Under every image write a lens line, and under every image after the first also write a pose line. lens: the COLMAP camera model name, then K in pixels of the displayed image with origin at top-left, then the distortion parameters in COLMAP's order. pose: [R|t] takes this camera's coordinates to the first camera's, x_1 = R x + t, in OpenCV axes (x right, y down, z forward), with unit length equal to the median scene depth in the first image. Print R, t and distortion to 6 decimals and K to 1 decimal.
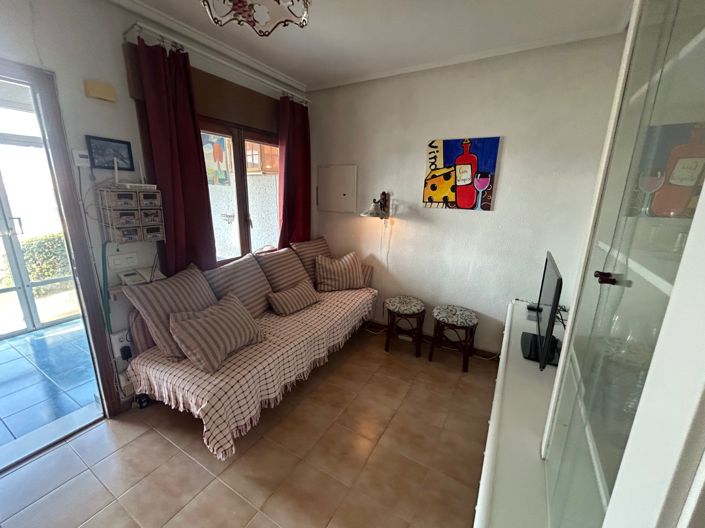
lens RADIAL K [[288.4, 0, 351.8], [0, 288.4, 262.3], [0, 0, 1]] dist [-0.002261, -0.000026]
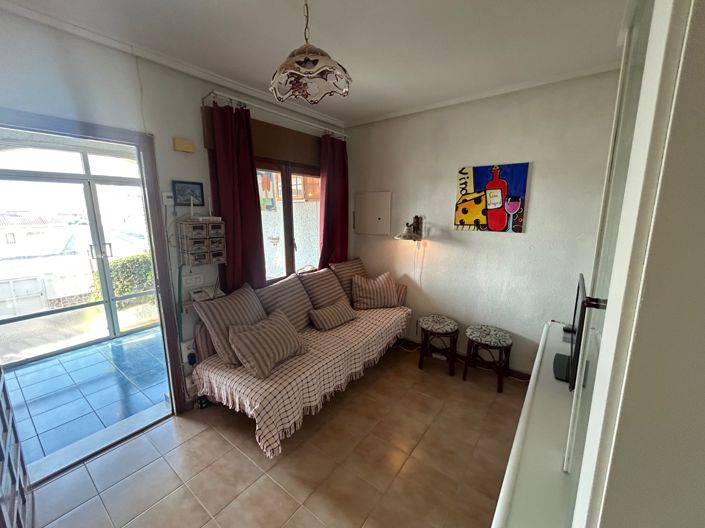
lens RADIAL K [[288.4, 0, 352.7], [0, 288.4, 262.1], [0, 0, 1]] dist [-0.002261, -0.000026]
pose [[0.992715, -0.001216, -0.120482, 0.005851], [-0.006127, 0.998146, -0.060558, -0.009182], [0.120332, 0.060855, 0.990867, -0.081910]]
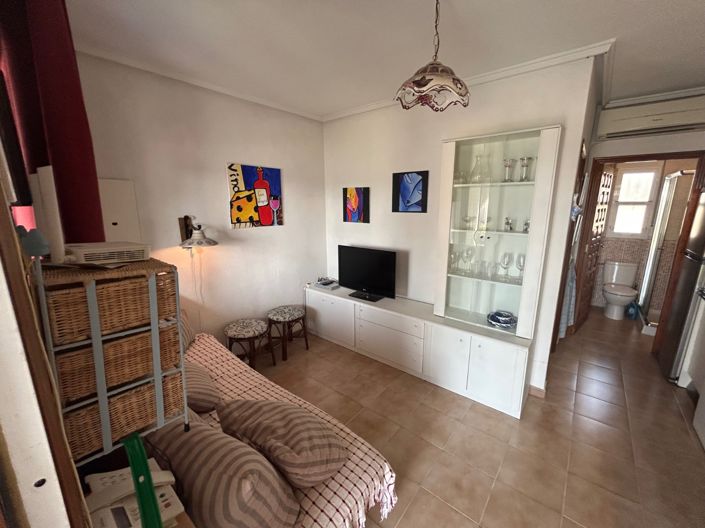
lens RADIAL K [[288.4, 0, 352.0], [0, 288.4, 263.0], [0, 0, 1]] dist [-0.002261, -0.000026]
pose [[0.161151, -0.221873, 0.961667, -0.746843], [0.244605, 0.952980, 0.178879, -0.173437], [-0.956138, 0.206402, 0.207844, 0.476146]]
